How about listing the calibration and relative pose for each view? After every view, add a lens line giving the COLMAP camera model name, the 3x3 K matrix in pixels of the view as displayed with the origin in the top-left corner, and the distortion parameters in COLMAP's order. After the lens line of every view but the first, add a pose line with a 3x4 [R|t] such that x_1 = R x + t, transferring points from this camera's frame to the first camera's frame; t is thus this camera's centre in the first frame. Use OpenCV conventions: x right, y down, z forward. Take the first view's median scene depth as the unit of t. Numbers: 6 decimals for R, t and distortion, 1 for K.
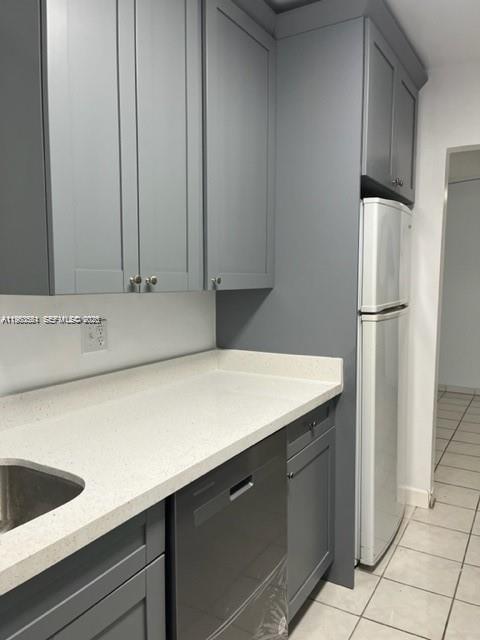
lens RADIAL K [[487.9, 0, 240.0], [0, 487.9, 320.0], [0, 0, 1]] dist [0.003301, -0.000823]
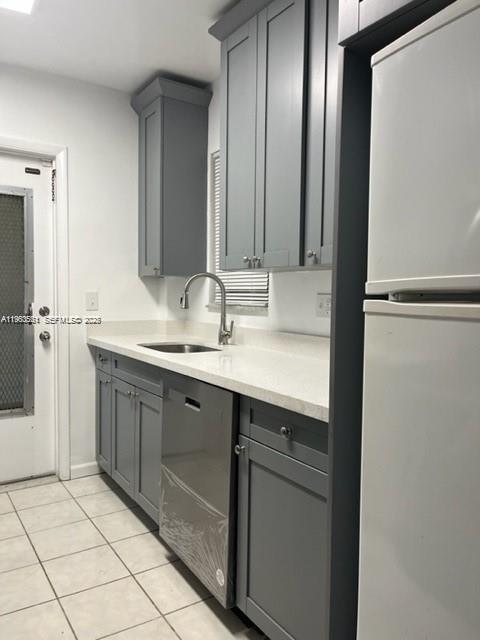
lens RADIAL K [[487.9, 0, 240.0], [0, 487.9, 320.0], [0, 0, 1]] dist [0.003301, -0.000823]
pose [[-0.427139, 0.049440, -0.902834, 0.961268], [-0.097076, 0.990225, 0.100154, -0.037906], [0.898960, 0.130423, -0.418164, 1.359138]]
